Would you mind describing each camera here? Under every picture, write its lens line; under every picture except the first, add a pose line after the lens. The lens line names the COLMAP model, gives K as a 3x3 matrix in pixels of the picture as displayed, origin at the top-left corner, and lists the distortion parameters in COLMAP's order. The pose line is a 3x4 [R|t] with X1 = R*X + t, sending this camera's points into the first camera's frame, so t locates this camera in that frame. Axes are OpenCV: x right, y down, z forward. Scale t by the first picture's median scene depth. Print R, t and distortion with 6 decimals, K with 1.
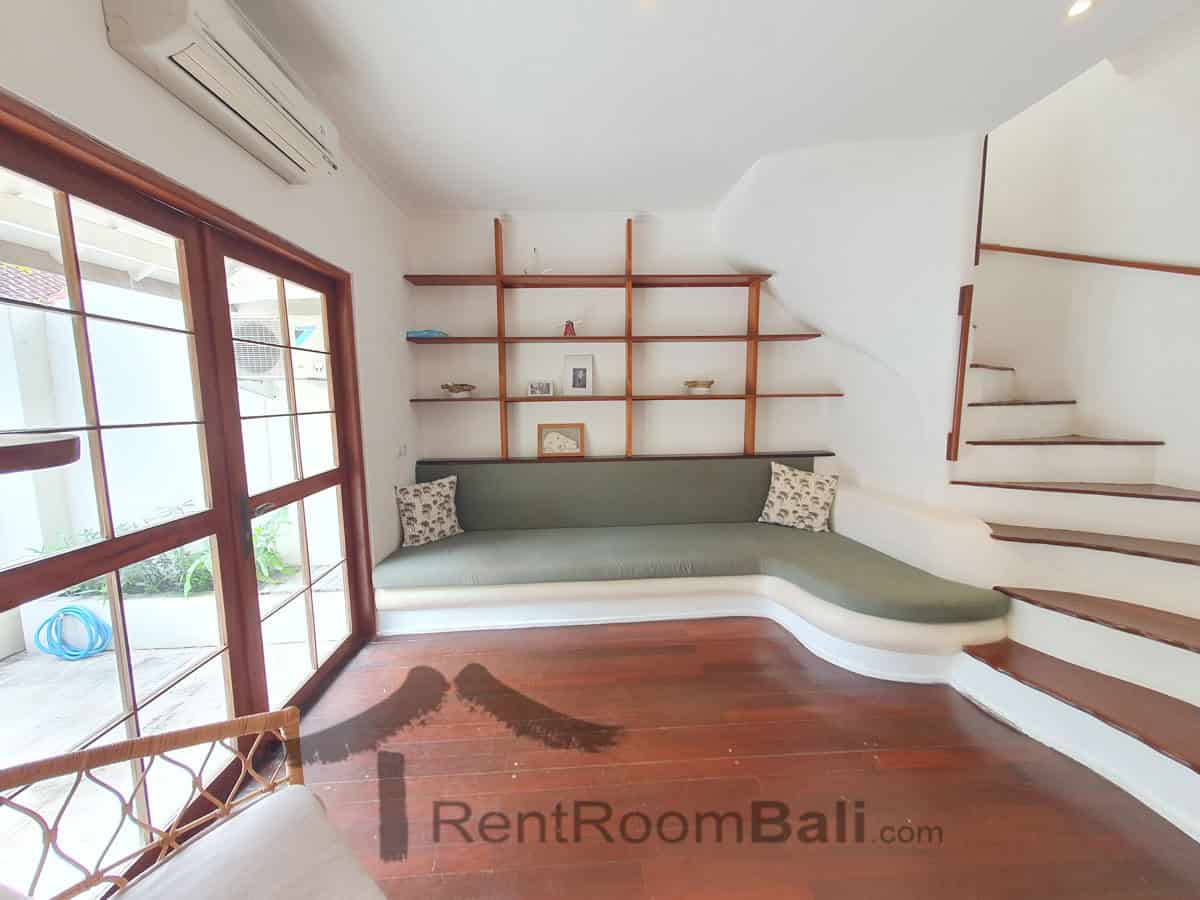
lens RADIAL K [[473.8, 0, 600.7], [0, 473.8, 452.3], [0, 0, 1]] dist [-0.002061, -0.000074]
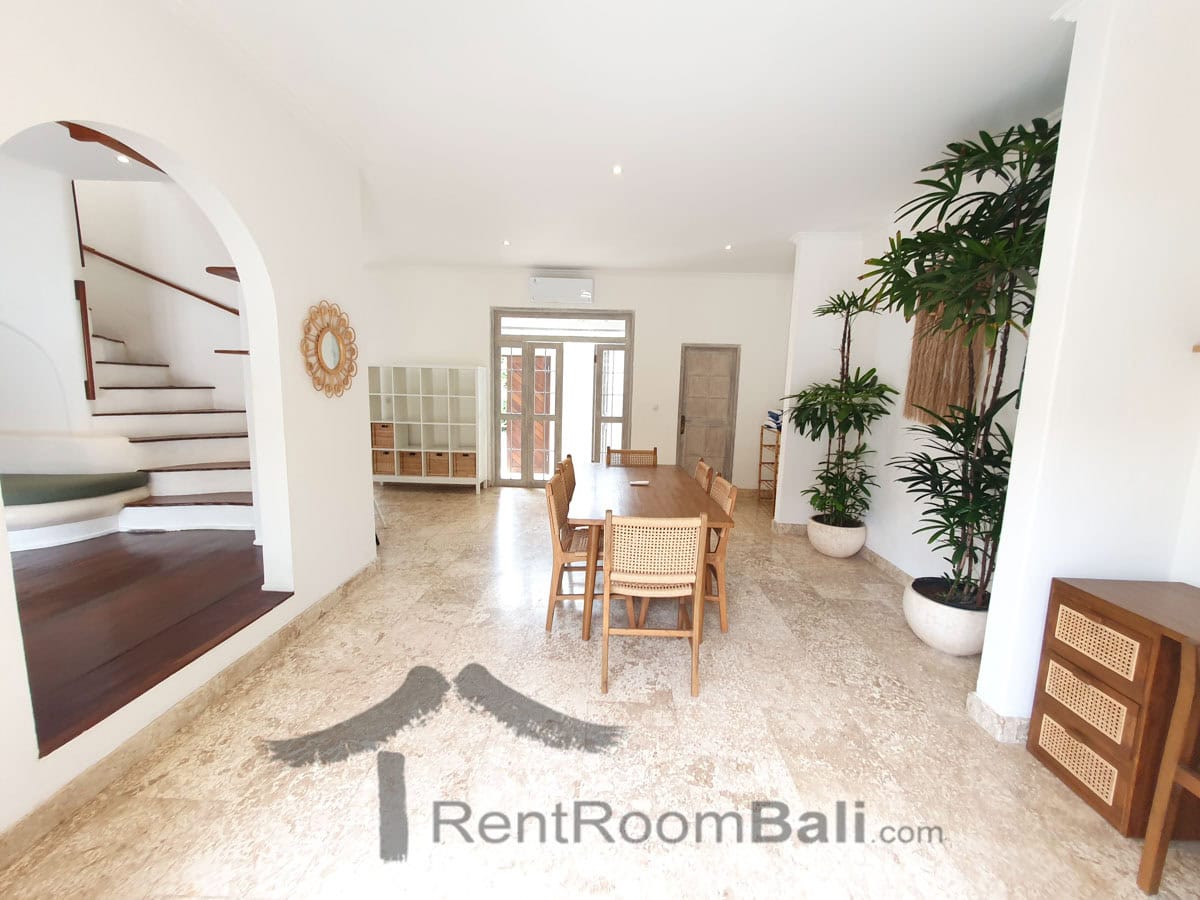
lens RADIAL K [[473.8, 0, 600.0], [0, 473.8, 451.2], [0, 0, 1]] dist [-0.002061, -0.000074]
pose [[0.104473, -0.124428, 0.986713, -0.573846], [0.081947, 0.989846, 0.116146, 0.135733], [-0.991146, 0.068724, 0.113609, -0.739347]]
